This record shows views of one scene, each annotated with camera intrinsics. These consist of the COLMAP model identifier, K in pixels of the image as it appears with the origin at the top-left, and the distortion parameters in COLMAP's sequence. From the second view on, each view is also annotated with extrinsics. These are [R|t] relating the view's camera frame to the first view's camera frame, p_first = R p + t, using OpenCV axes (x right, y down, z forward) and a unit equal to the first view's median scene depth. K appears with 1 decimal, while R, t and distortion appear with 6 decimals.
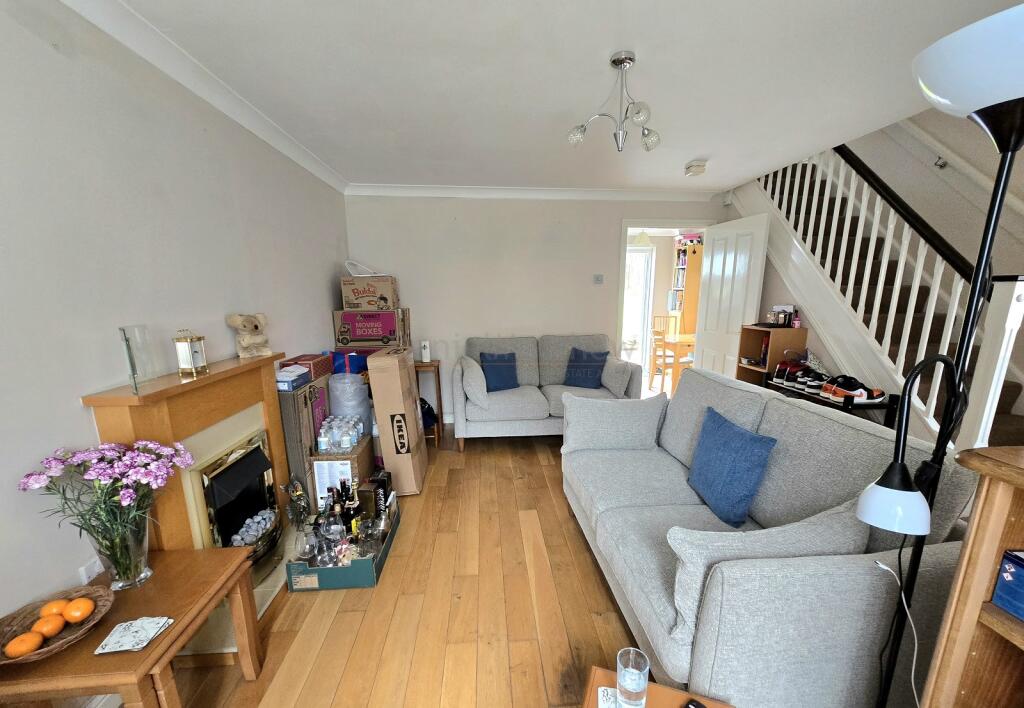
lens RADIAL K [[415.7, 0, 514.9], [0, 415.7, 386.2], [0, 0, 1]] dist [0.000329, 0.000010]
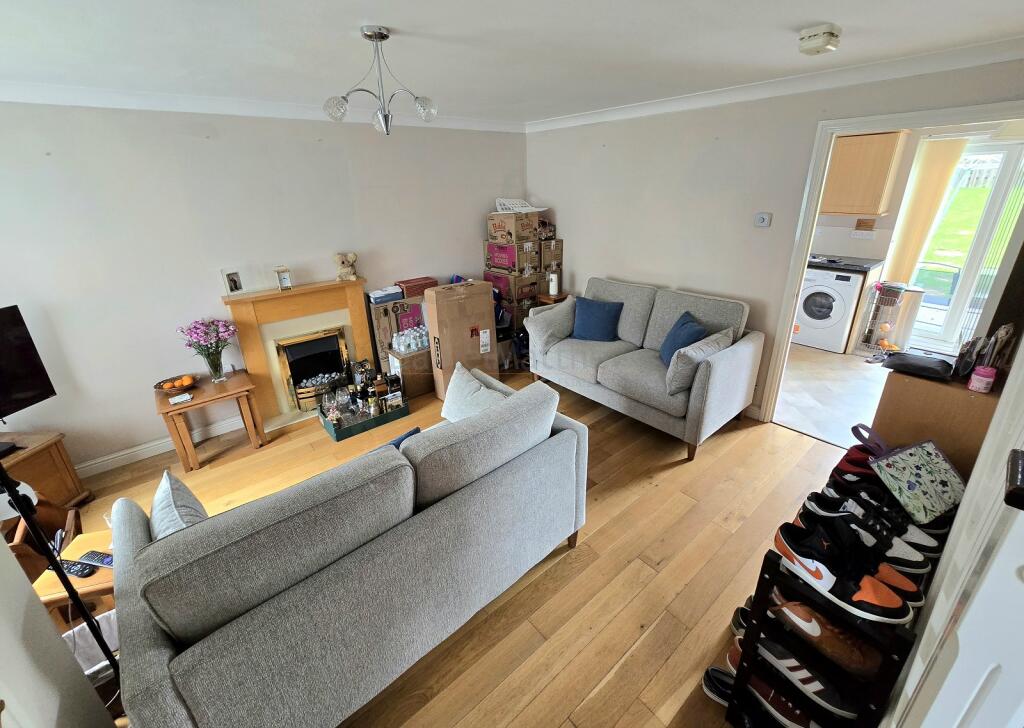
lens RADIAL K [[413.8, 0, 525.9], [0, 413.8, 346.6], [0, 0, 1]] dist [0.001656, 0.000328]
pose [[0.592817, 0.284192, -0.753527, 0.643278], [-0.157004, 0.958497, 0.237978, -0.191133], [0.789885, -0.022771, 0.612832, 0.340406]]
